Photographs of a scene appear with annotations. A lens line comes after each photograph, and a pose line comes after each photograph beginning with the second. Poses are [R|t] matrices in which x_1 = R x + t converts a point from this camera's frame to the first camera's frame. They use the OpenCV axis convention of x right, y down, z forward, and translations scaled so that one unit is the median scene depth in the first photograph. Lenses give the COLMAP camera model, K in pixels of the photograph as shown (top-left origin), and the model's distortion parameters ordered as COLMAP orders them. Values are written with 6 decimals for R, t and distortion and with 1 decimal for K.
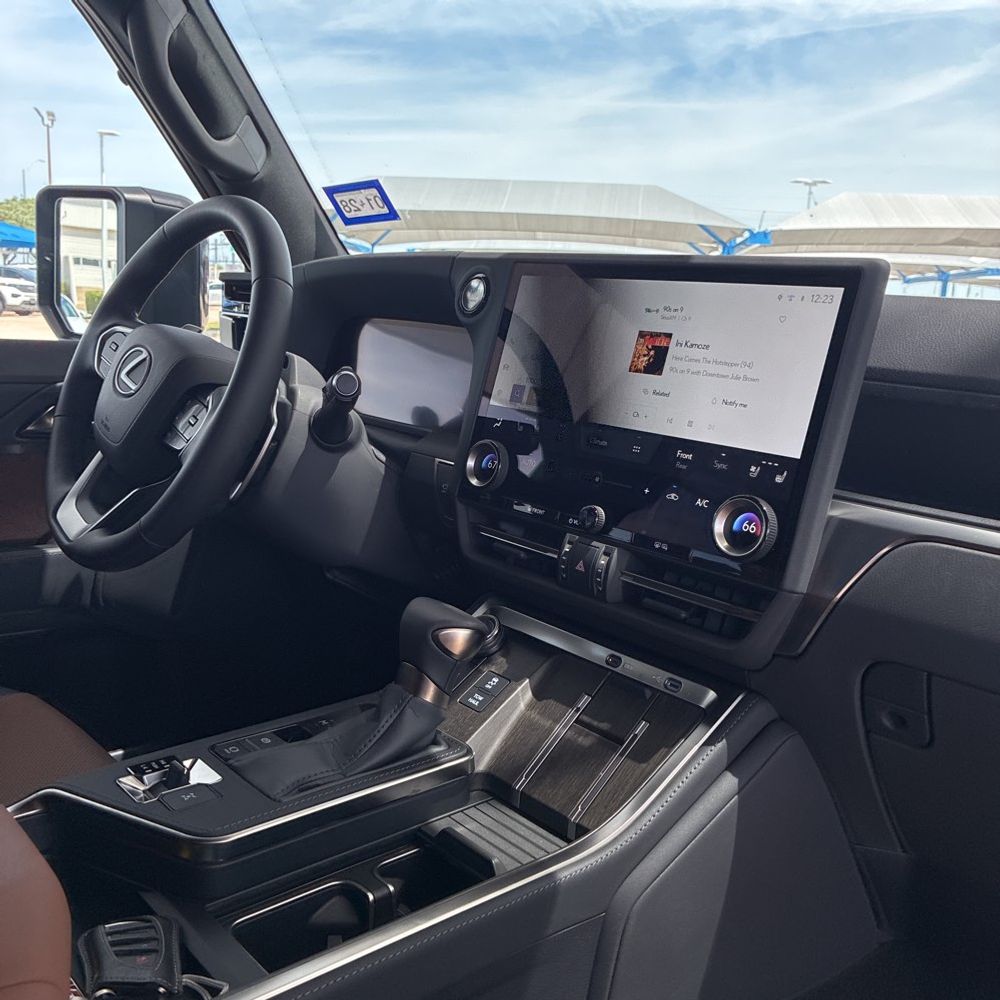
lens RADIAL K [[1018.1, 0, 493.6], [0, 1018.1, 509.1], [0, 0, 1]] dist [0.010849, 0.000000]
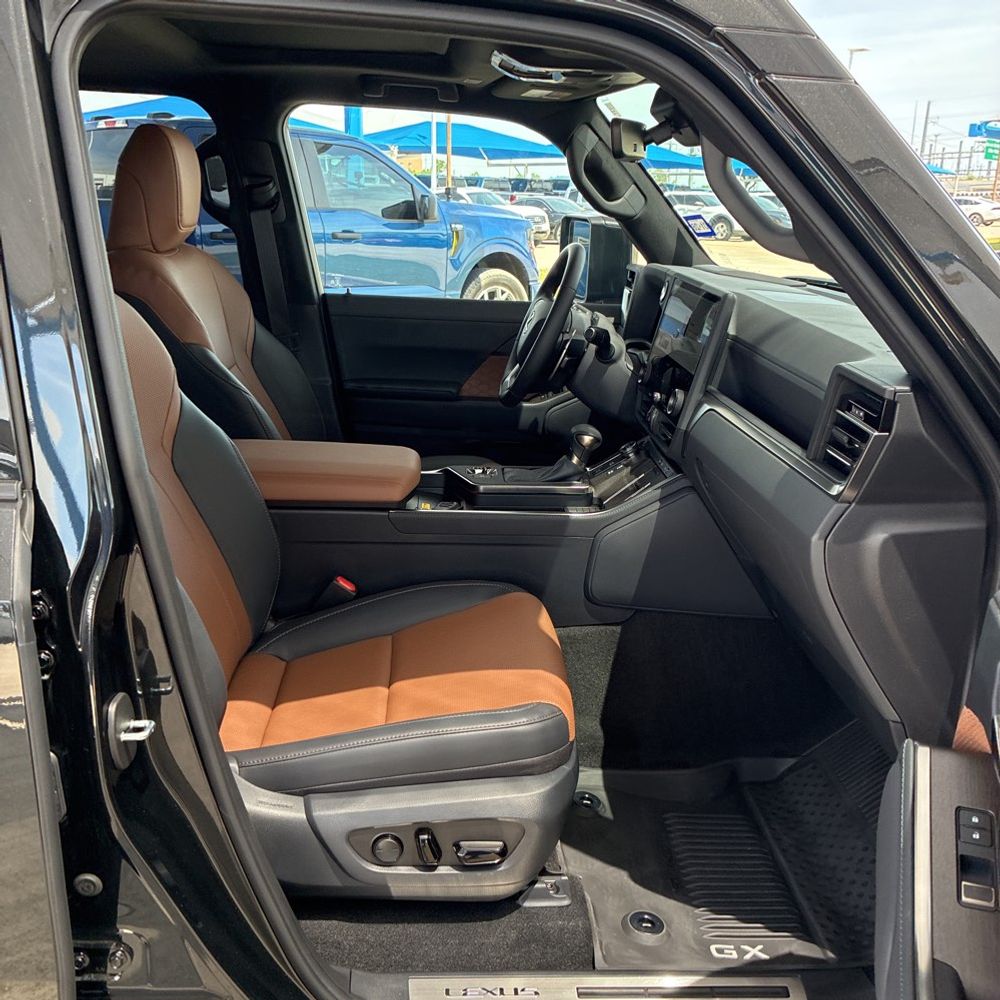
lens RADIAL K [[1018.1, 0, 505.2], [0, 1018.1, 504.9], [0, 0, 1]] dist [0.010849, 0.000000]
pose [[0.783963, 0.146542, -0.603263, 0.895186], [-0.100876, 0.988896, 0.109125, 0.022597], [0.612556, -0.024695, 0.790041, -0.734628]]
